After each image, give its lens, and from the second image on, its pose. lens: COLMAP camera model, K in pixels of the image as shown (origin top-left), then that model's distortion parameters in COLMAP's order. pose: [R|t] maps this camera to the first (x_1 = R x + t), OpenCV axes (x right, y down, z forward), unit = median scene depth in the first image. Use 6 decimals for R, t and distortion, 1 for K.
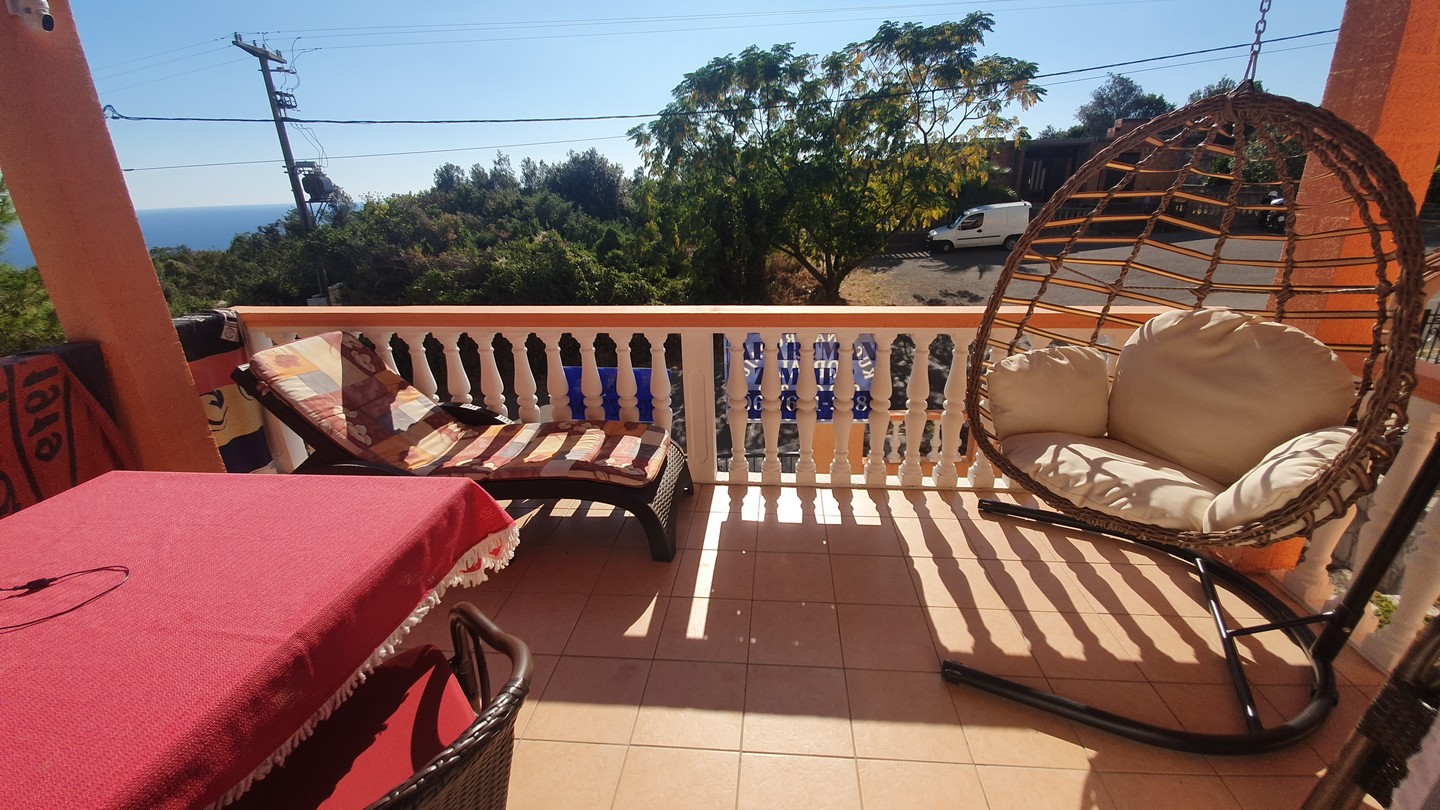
lens RADIAL K [[564.7, 0, 738.3], [0, 564.7, 400.5], [0, 0, 1]] dist [0.001375, -0.009073]
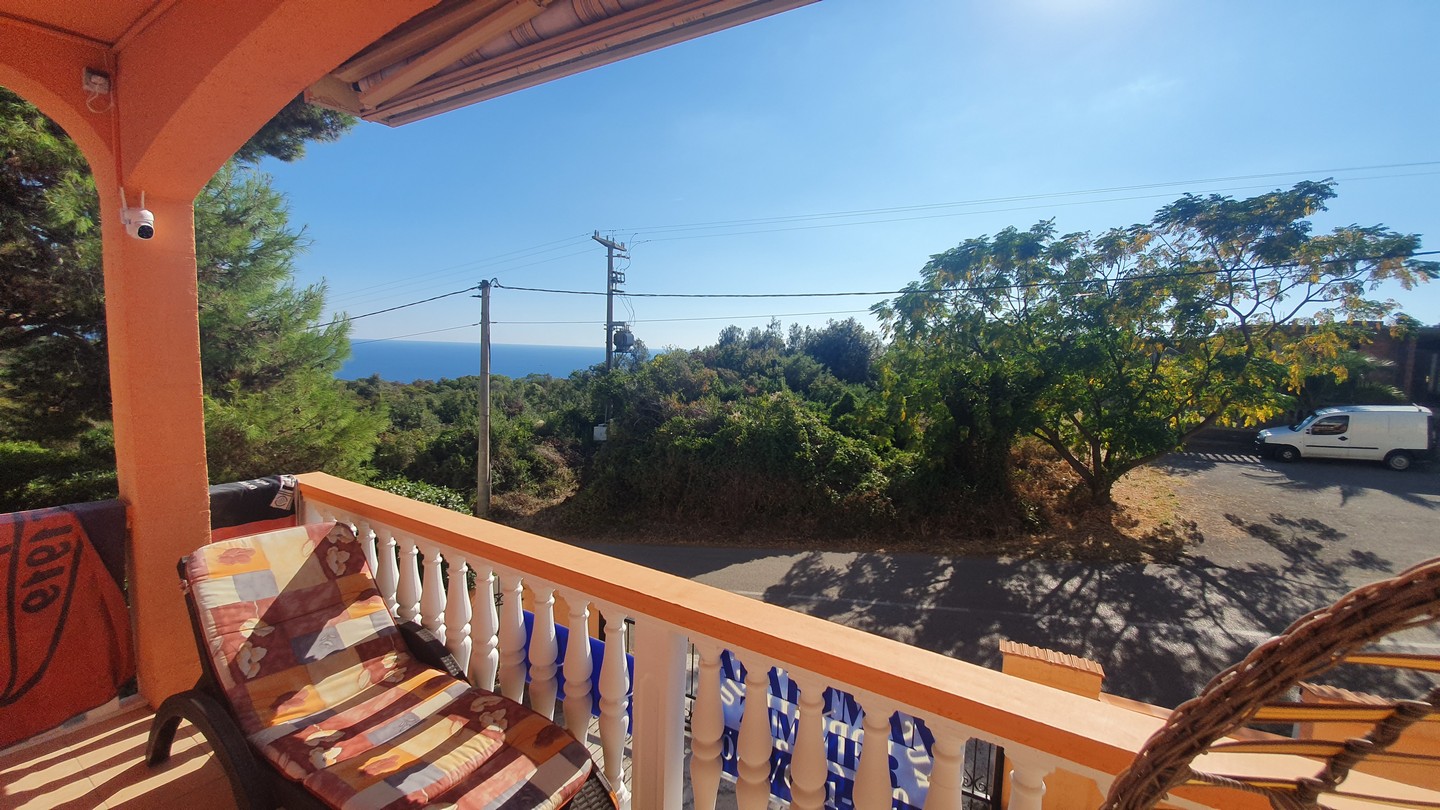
lens RADIAL K [[564.7, 0, 740.5], [0, 564.7, 394.6], [0, 0, 1]] dist [0.001375, -0.009073]
pose [[0.897722, 0.087426, -0.431800, 0.049705], [-0.203500, 0.951576, -0.230416, -0.042635], [0.390747, 0.294721, 0.872042, 0.066571]]
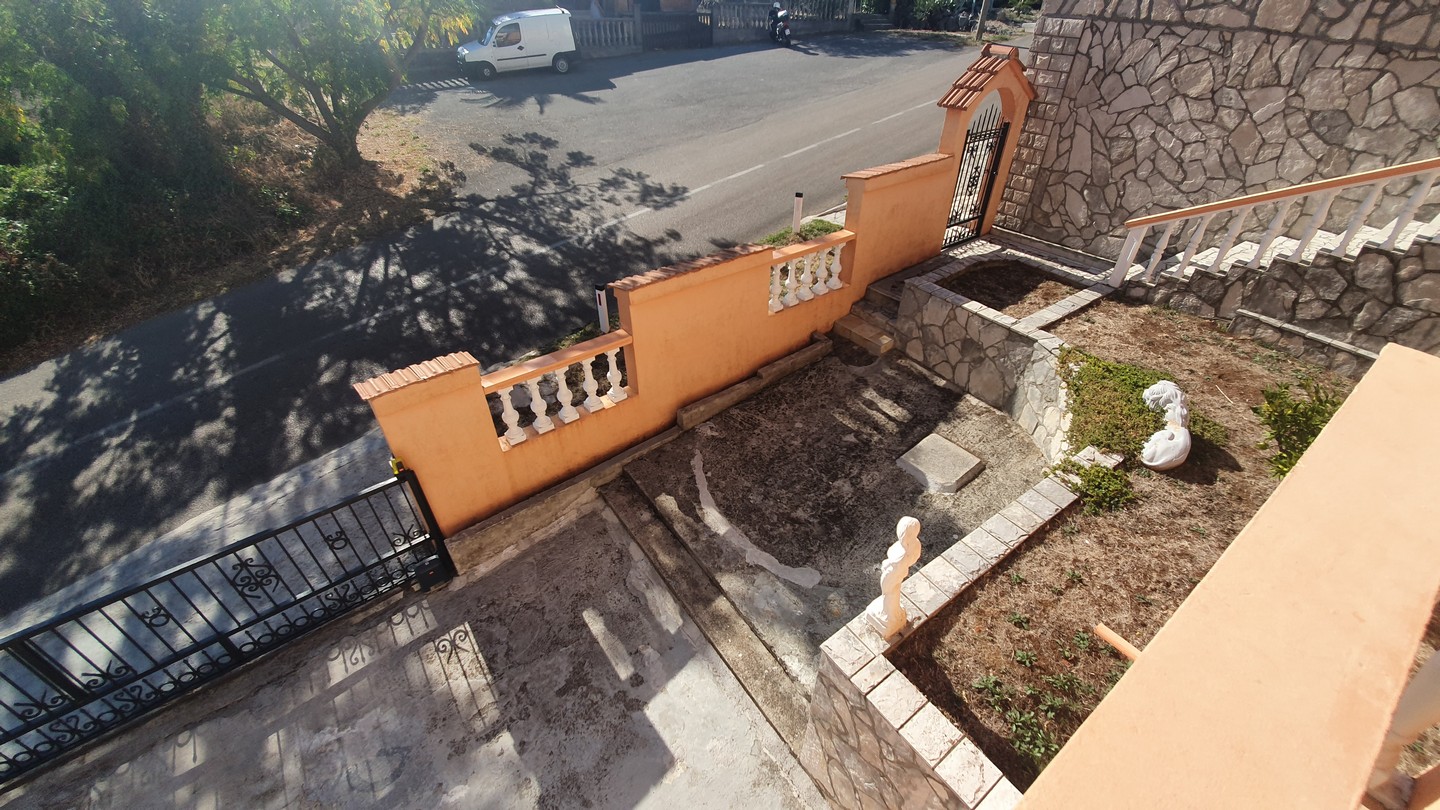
lens RADIAL K [[564.7, 0, 735.4], [0, 564.7, 413.0], [0, 0, 1]] dist [0.001375, -0.009073]
pose [[0.753828, -0.360924, 0.549069, 0.039251], [0.190070, 0.919683, 0.343593, -0.057686], [-0.628981, -0.154649, 0.761884, 0.166698]]
